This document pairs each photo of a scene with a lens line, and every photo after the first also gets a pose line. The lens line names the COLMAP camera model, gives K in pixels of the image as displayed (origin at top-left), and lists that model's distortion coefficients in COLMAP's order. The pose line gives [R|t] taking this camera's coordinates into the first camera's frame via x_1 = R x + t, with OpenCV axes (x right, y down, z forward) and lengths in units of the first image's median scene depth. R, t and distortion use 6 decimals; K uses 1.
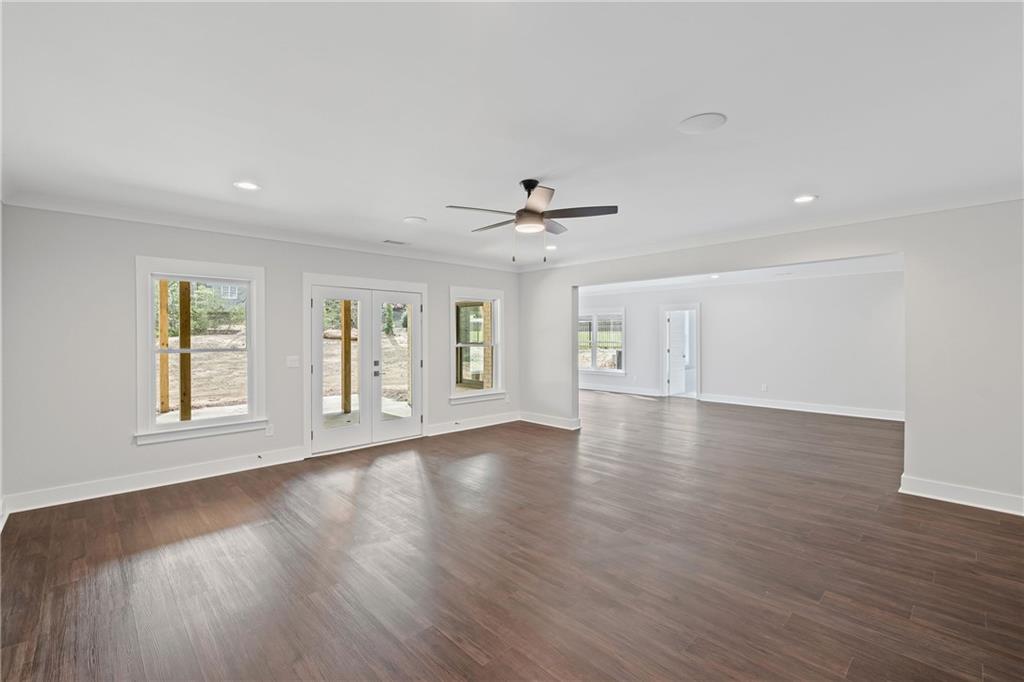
lens RADIAL K [[450.7, 0, 517.8], [0, 450.7, 336.1], [0, 0, 1]] dist [0.001690, -0.000397]
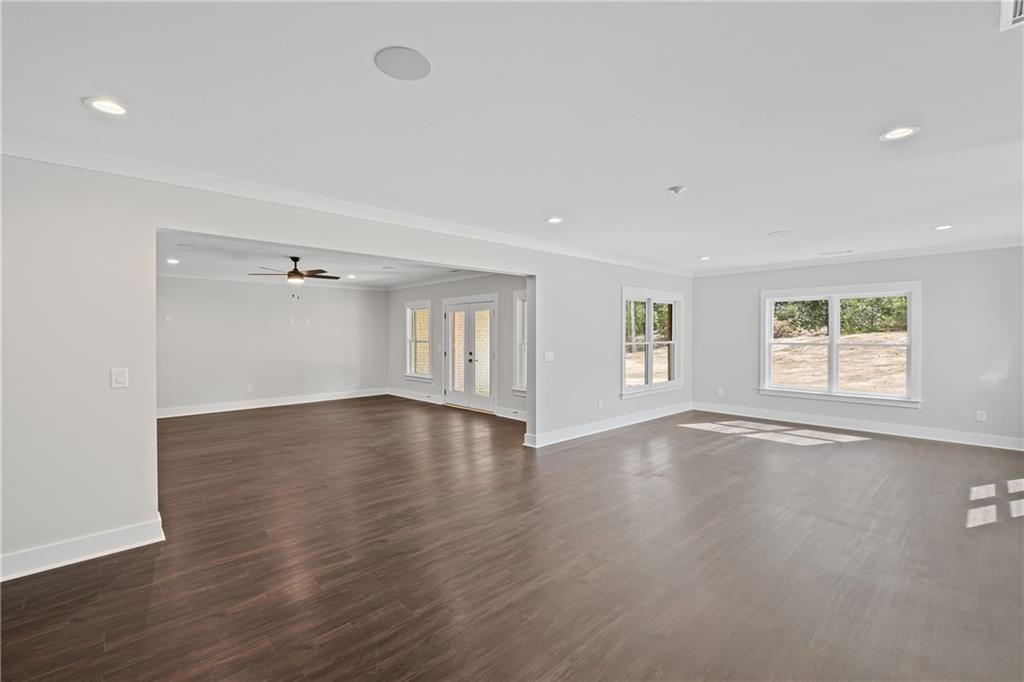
lens RADIAL K [[450.7, 0, 517.8], [0, 450.7, 336.1], [0, 0, 1]] dist [0.001690, -0.000397]
pose [[0.011949, 0.004998, -0.999916, 1.233082], [-0.011652, 0.999920, 0.004859, -0.005955], [0.999861, 0.011593, 0.012006, 1.213403]]
